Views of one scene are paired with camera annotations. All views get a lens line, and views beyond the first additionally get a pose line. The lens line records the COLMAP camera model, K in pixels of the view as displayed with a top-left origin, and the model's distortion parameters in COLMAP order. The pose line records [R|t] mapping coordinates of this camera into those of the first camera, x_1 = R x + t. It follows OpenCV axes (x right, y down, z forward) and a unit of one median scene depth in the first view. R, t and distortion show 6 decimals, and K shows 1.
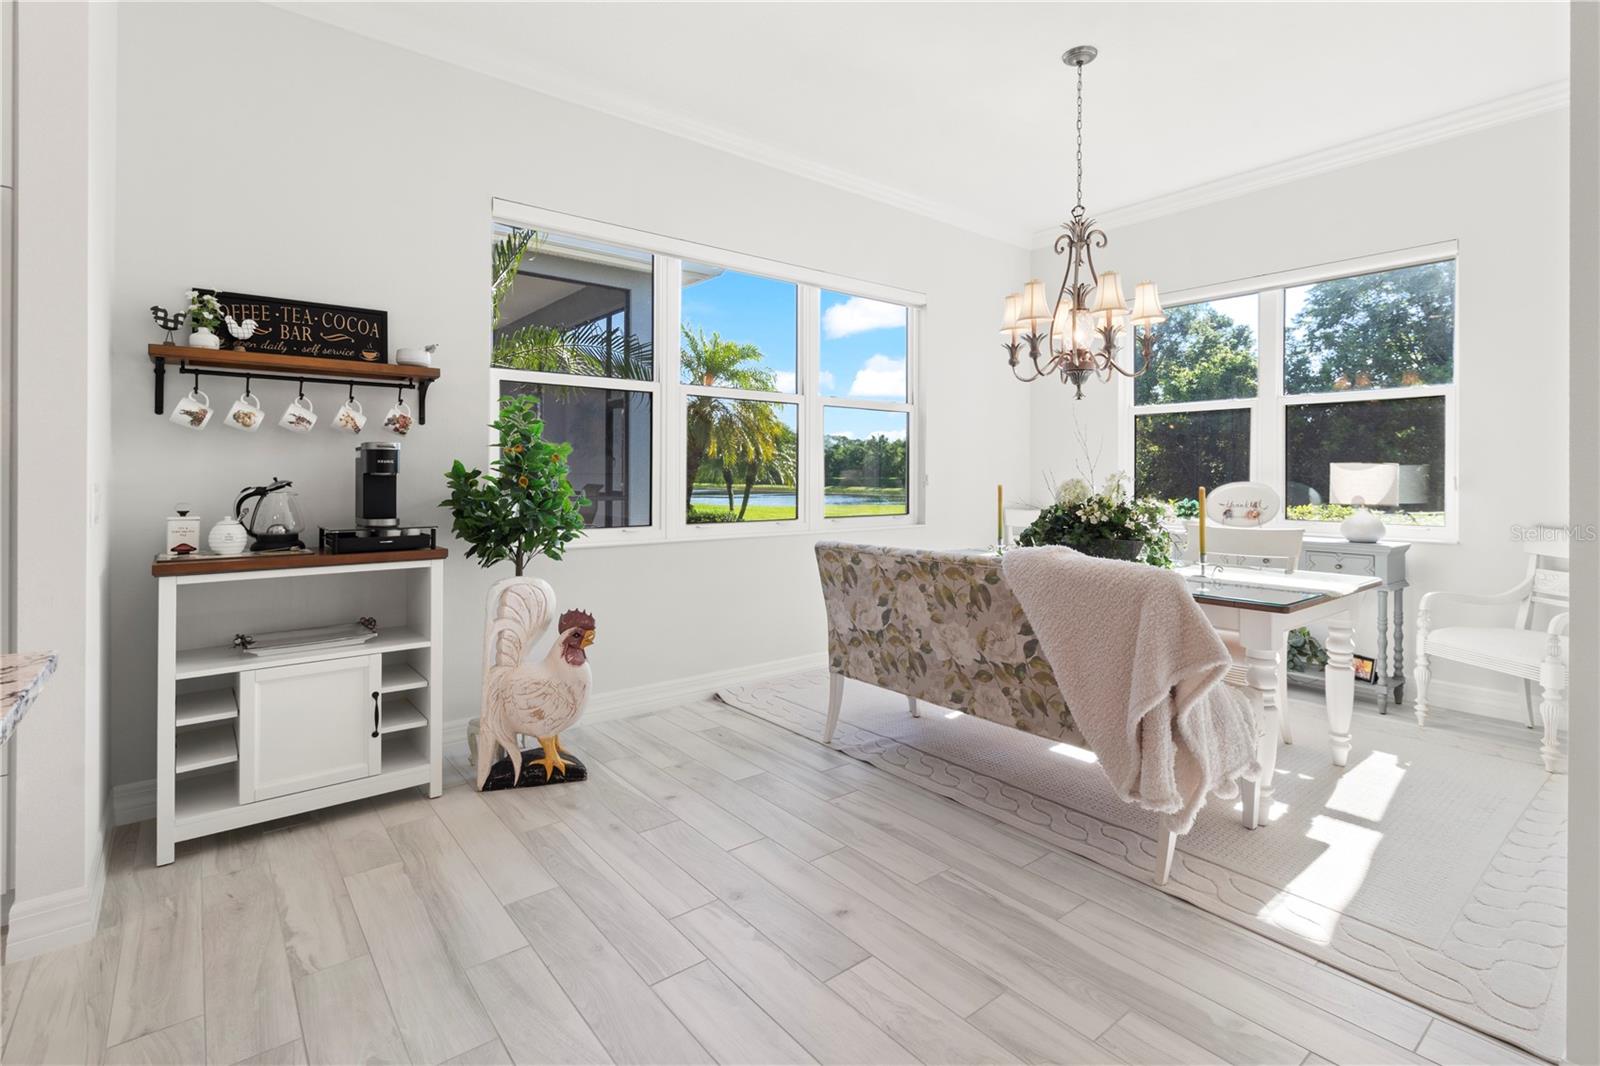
lens RADIAL K [[766.6, 0, 835.9], [0, 766.6, 475.9], [0, 0, 1]] dist [-0.000829, 0.000049]
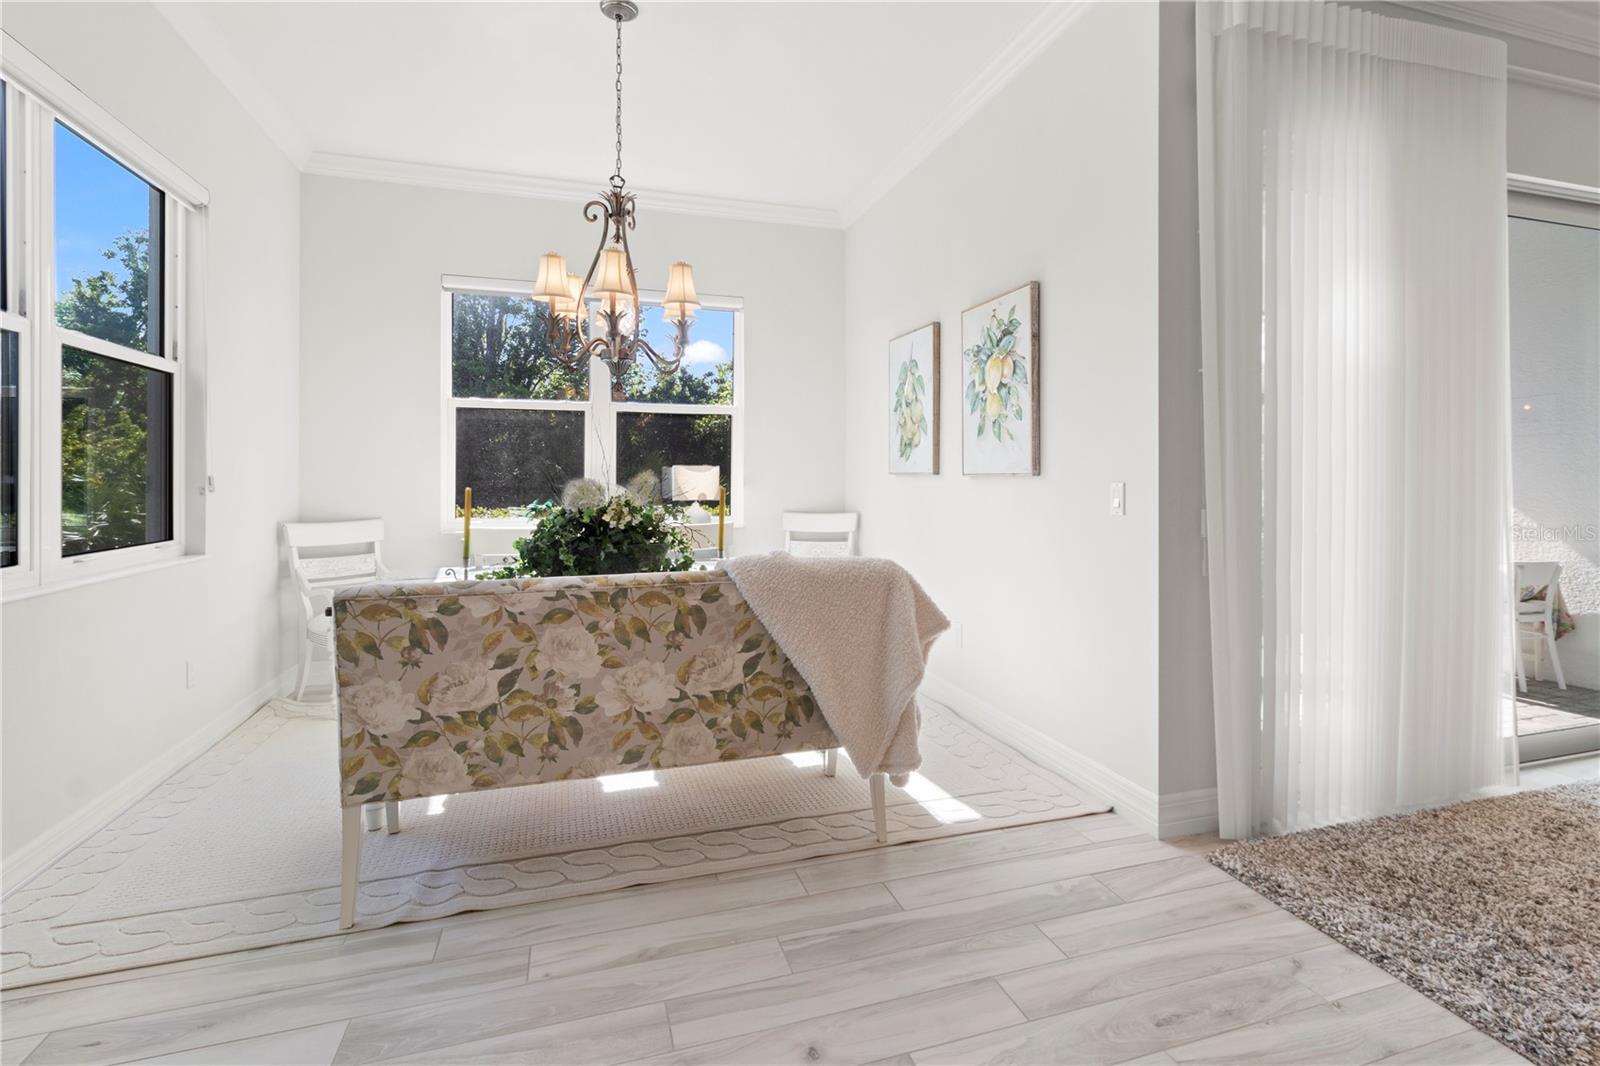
lens RADIAL K [[766.6, 0, 835.9], [0, 766.6, 475.9], [0, 0, 1]] dist [-0.000829, 0.000049]
pose [[0.369028, -0.002085, 0.929416, -0.486080], [0.002532, 0.999996, 0.001238, -0.001396], [-0.929415, 0.001897, 0.369032, 0.494084]]
